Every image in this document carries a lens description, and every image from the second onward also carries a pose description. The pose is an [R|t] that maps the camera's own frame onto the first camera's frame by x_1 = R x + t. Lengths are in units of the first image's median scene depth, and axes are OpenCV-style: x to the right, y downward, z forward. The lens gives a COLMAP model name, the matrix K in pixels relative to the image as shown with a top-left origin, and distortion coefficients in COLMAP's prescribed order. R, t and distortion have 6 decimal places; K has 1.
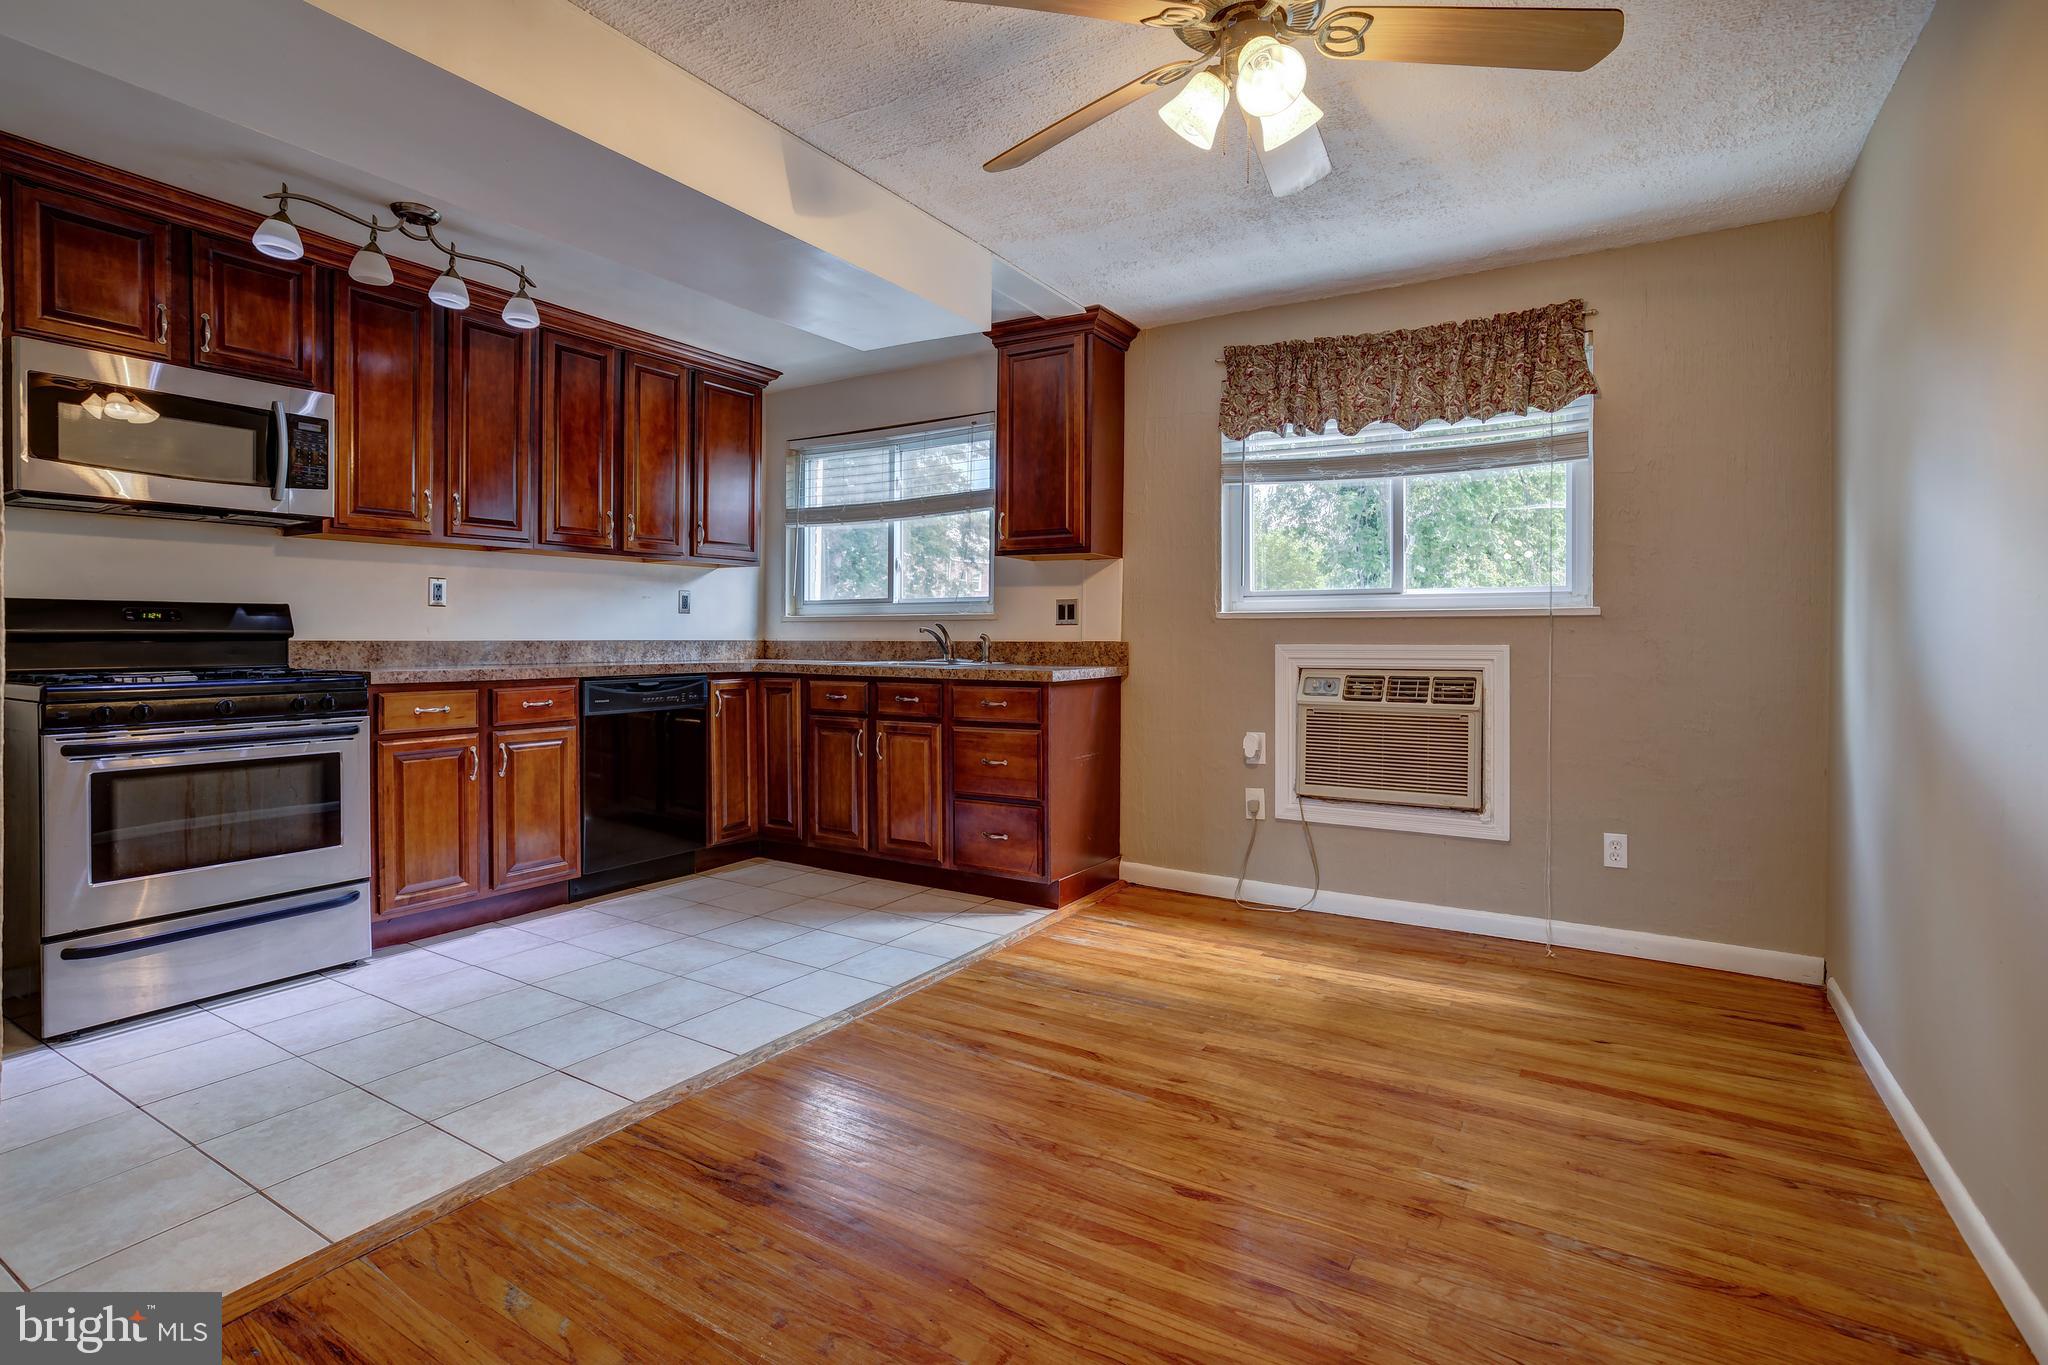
lens RADIAL K [[1003.7, 0, 1010.3], [0, 1003.7, 638.0], [0, 0, 1]] dist [-0.027348, 0.000954]
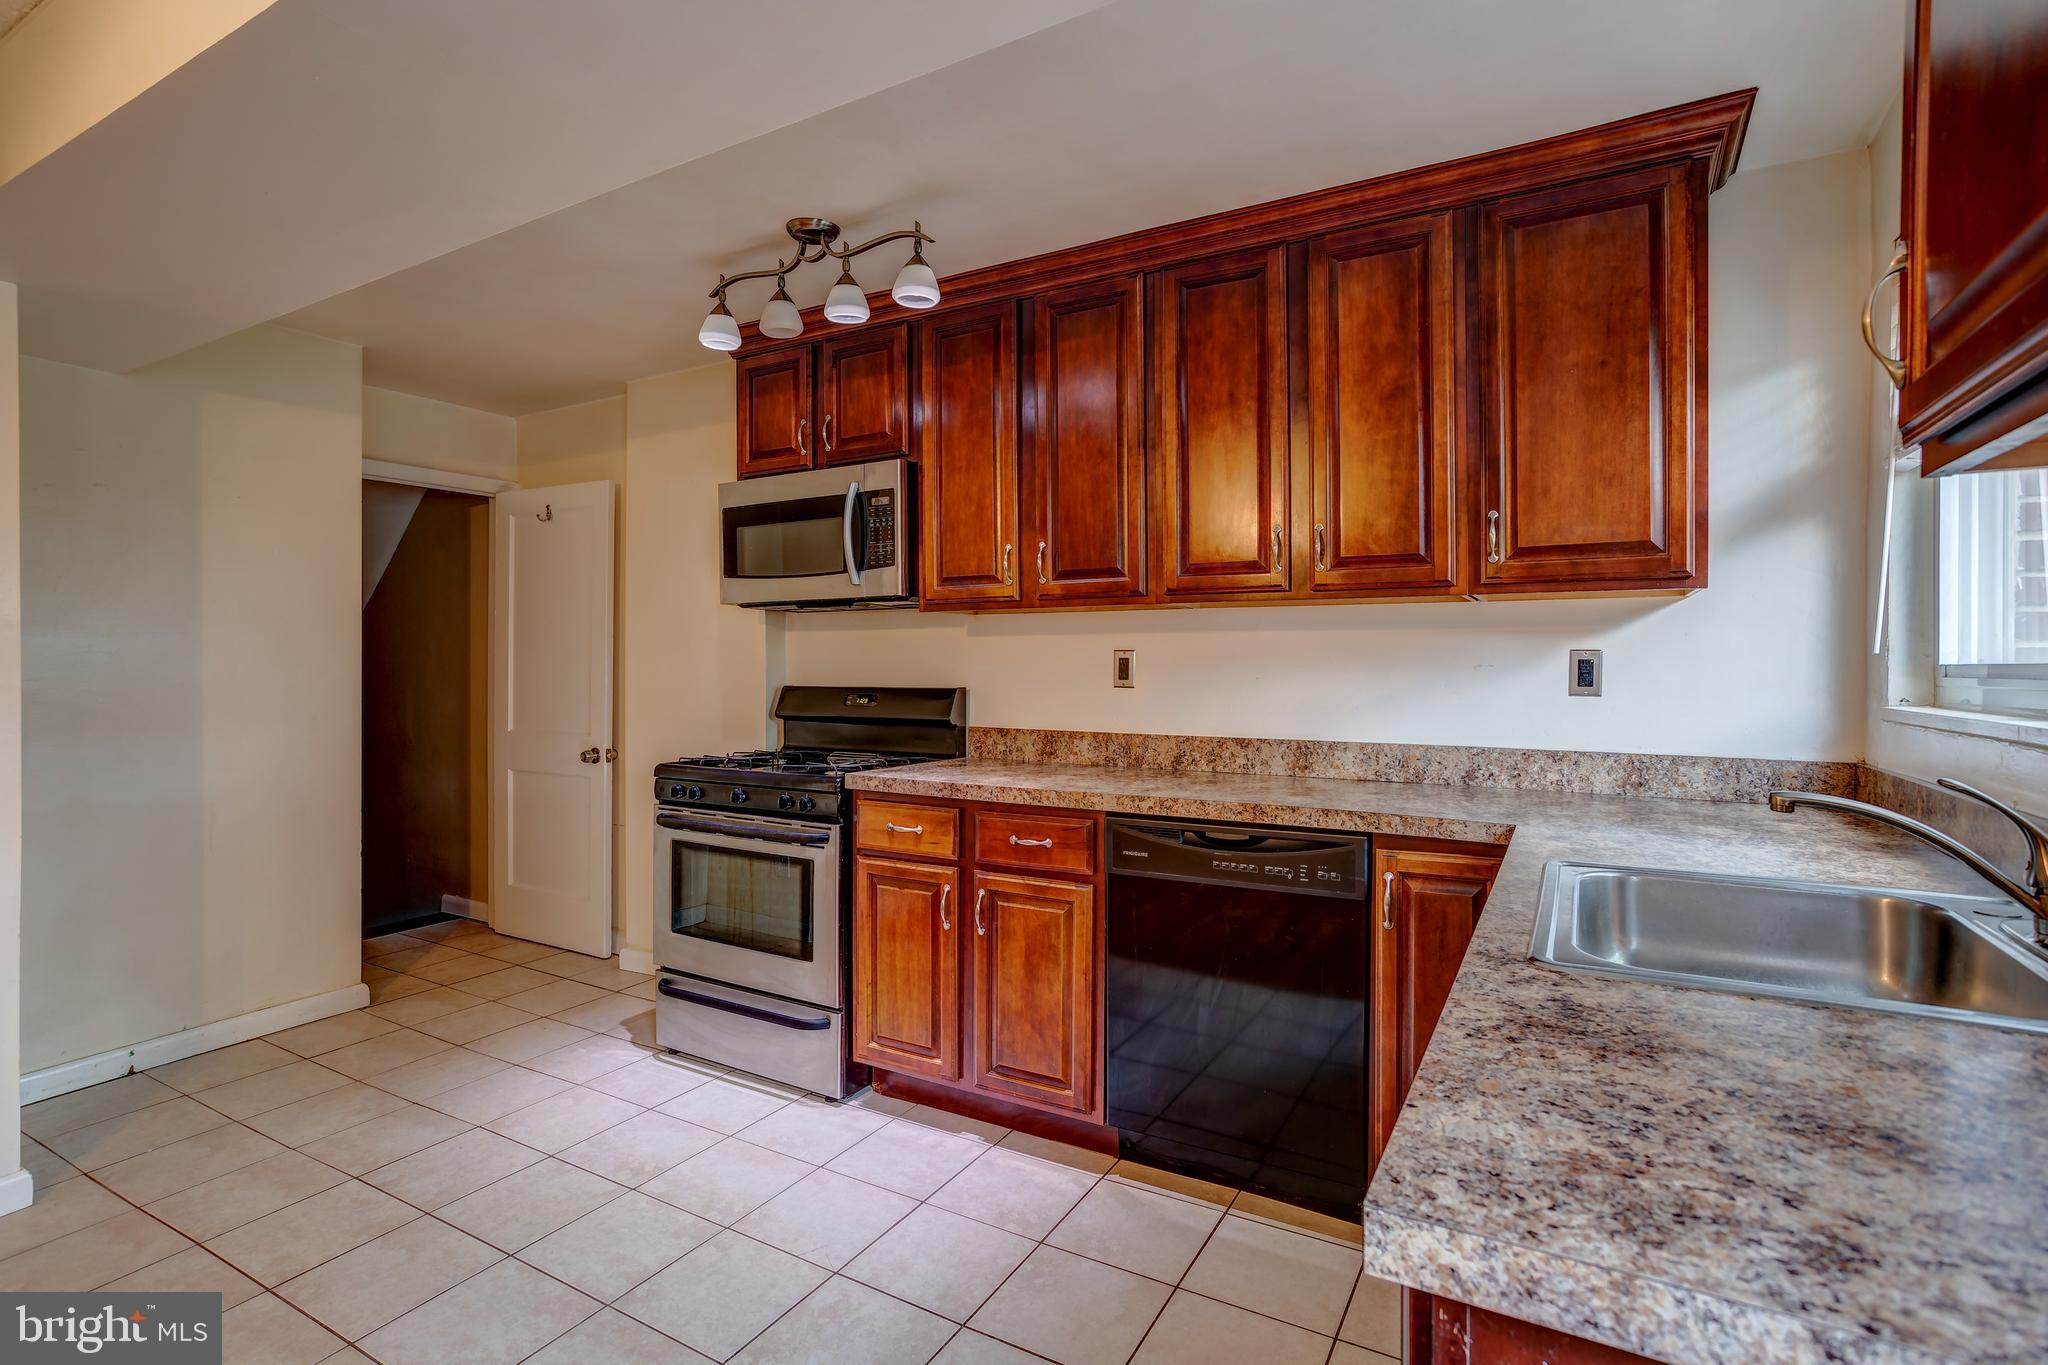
lens RADIAL K [[986.9, 0, 1013.3], [0, 986.9, 663.0], [0, 0, 1]] dist [-0.051383, 0.031033]
pose [[0.033597, -0.000648, -0.999435, 0.199446], [-0.001896, 0.999998, -0.000712, -0.056363], [0.999434, 0.001919, 0.033596, 1.004381]]
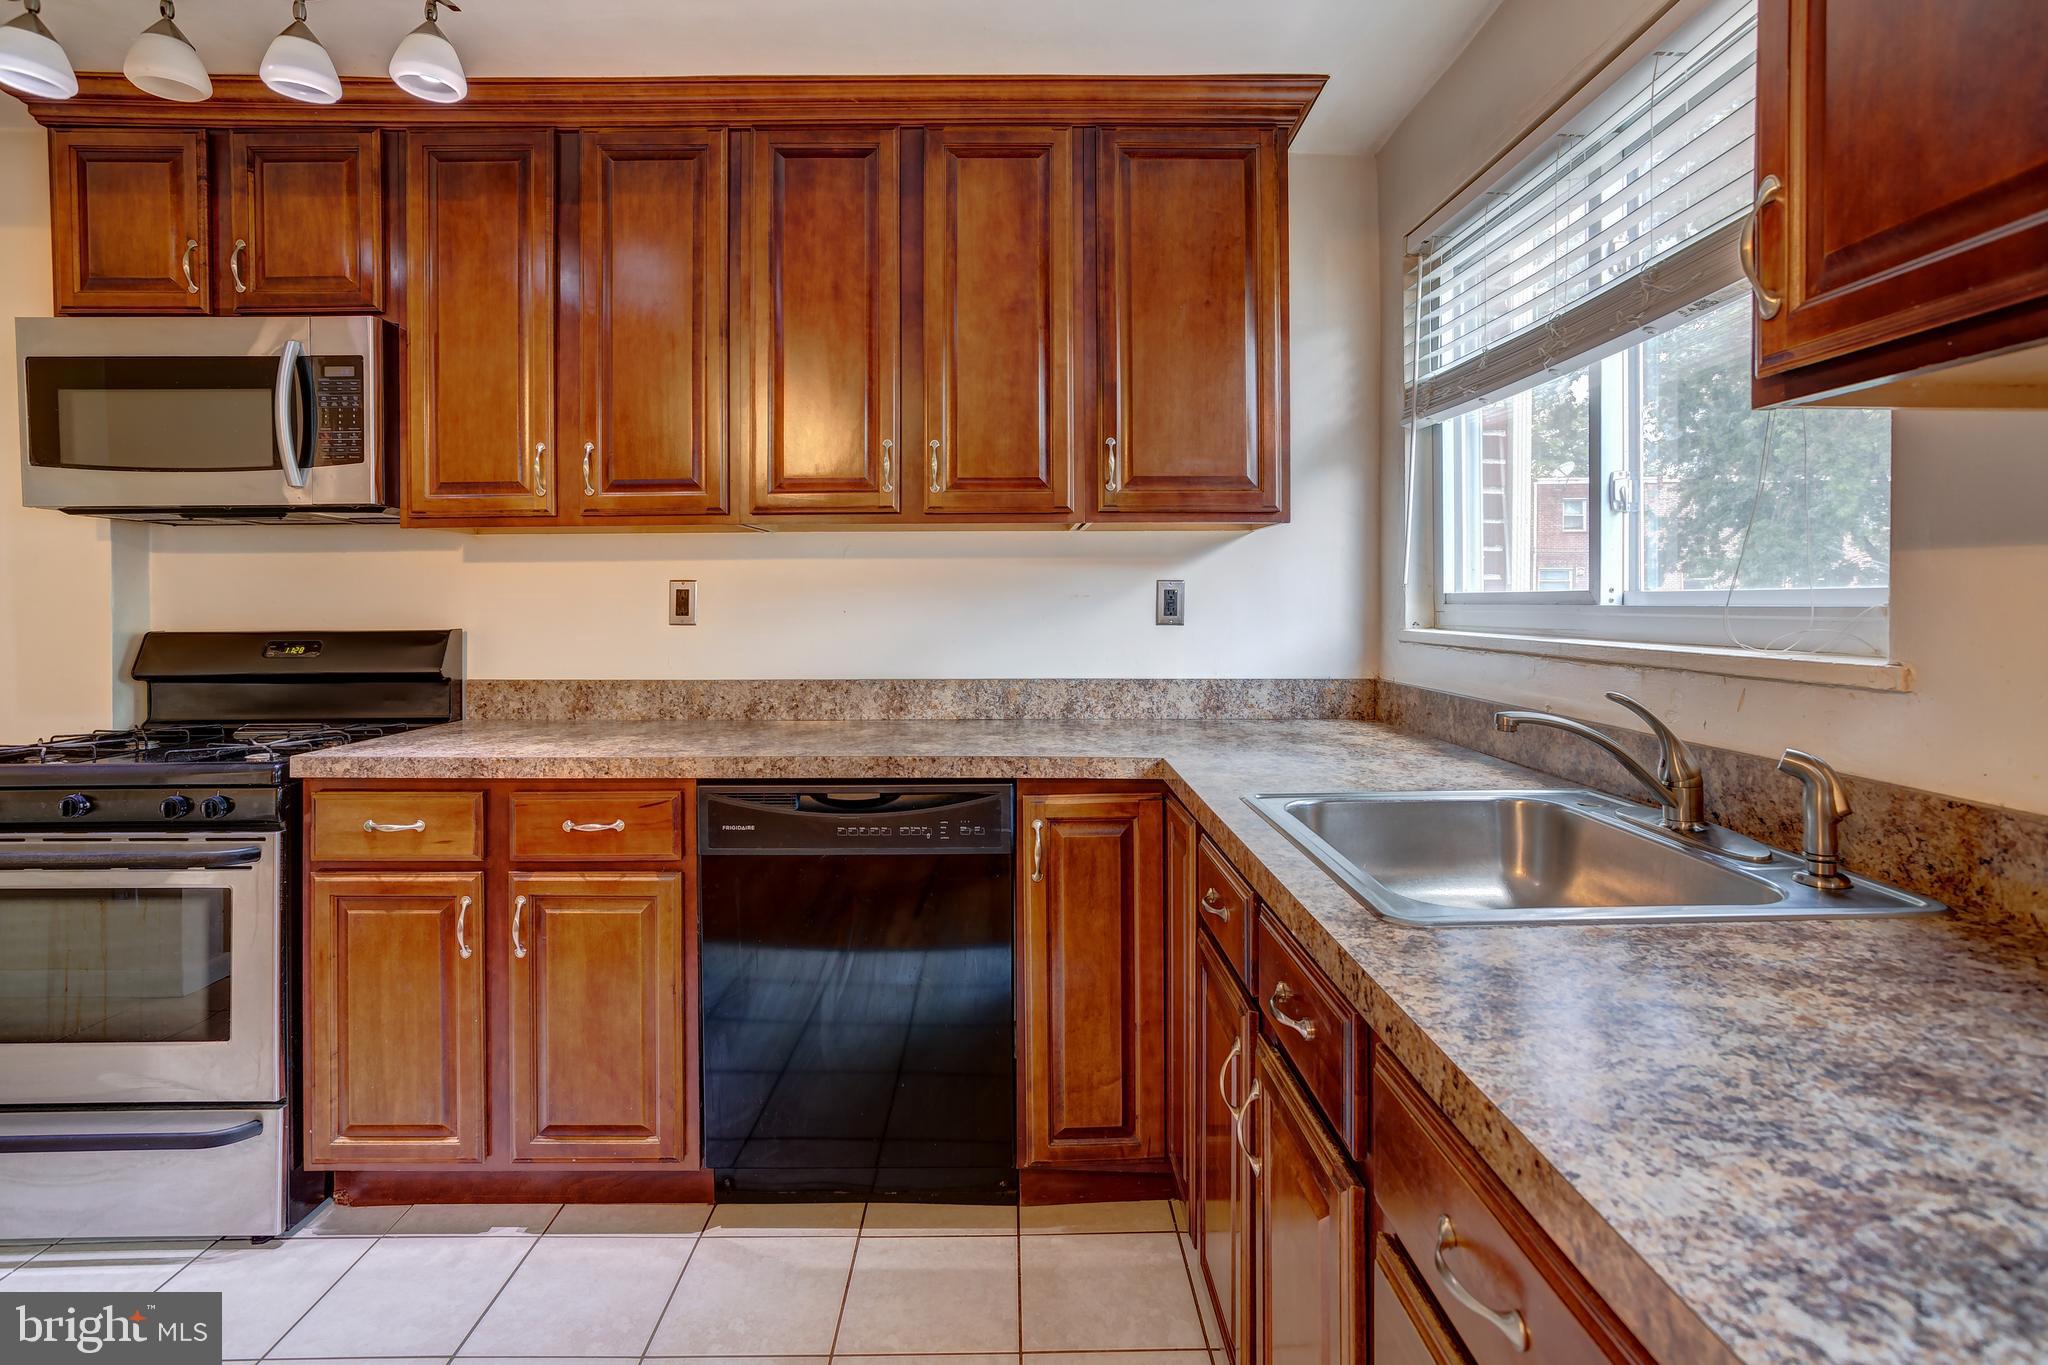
lens RADIAL K [[1010.3, 0, 1016.9], [0, 1010.3, 591.4], [0, 0, 1]] dist [-0.052408, 0.034408]
pose [[0.538994, -0.007108, -0.842280, 0.089822], [0.003330, 0.999975, -0.006308, -0.054751], [0.842303, 0.000595, 0.539004, 0.940822]]
